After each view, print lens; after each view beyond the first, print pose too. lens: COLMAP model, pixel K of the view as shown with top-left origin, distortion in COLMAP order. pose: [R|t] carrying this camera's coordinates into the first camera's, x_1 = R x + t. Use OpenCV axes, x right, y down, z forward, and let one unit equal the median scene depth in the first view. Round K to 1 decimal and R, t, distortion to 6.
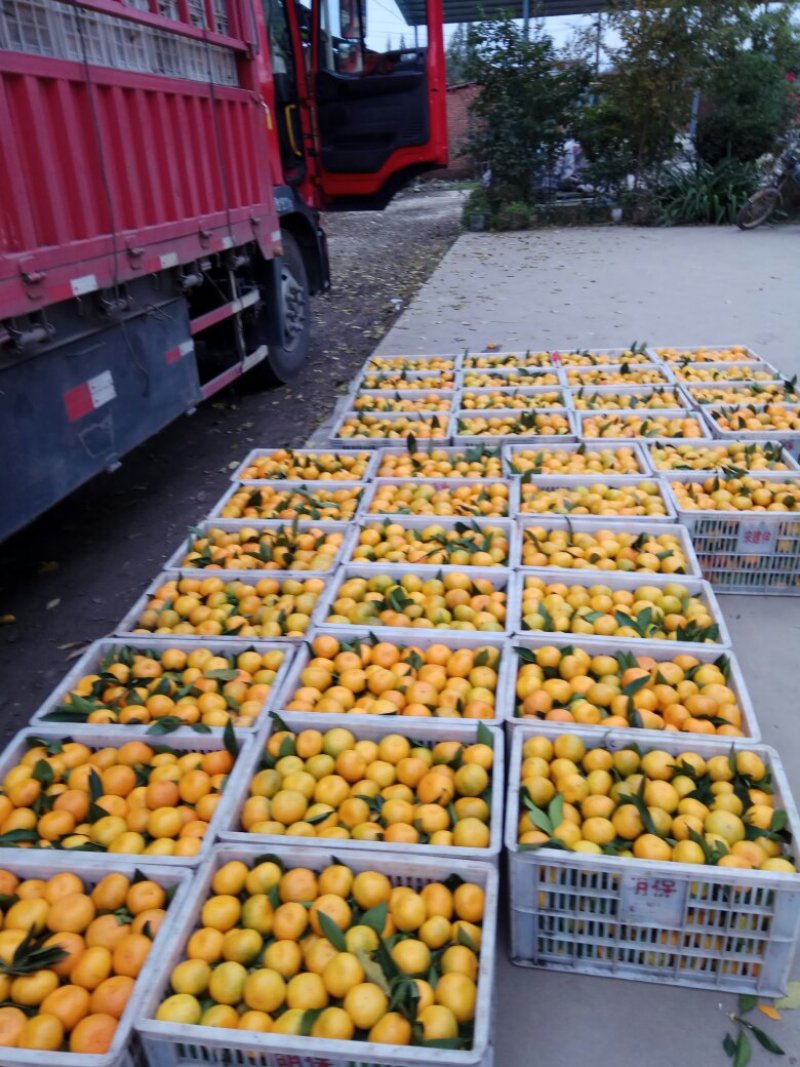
lens RADIAL K [[792.9, 0, 375.8], [0, 792.9, 574.7], [0, 0, 1]] dist [0.130091, -0.139721]
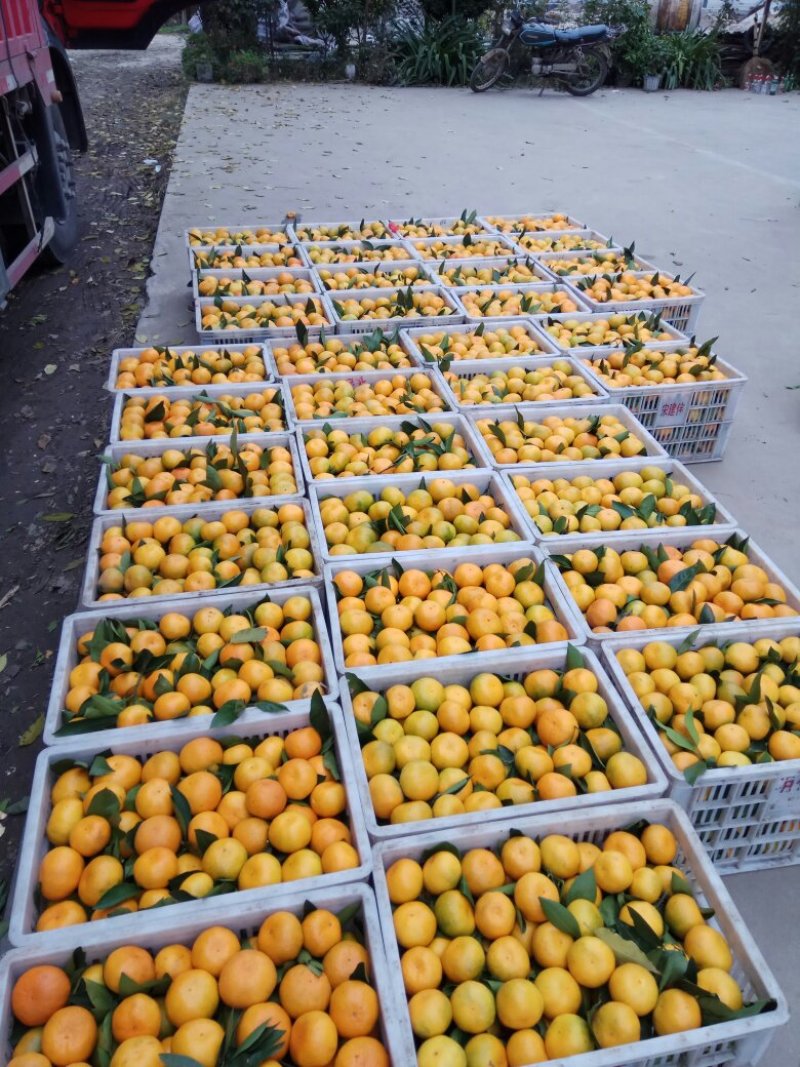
lens RADIAL K [[792.9, 0, 375.8], [0, 792.9, 574.7], [0, 0, 1]] dist [0.130091, -0.139721]
pose [[0.948319, -0.141635, 0.283956, -0.201627], [0.101325, 0.983172, 0.152006, -0.034513], [-0.300707, -0.115379, 0.946712, 0.126122]]
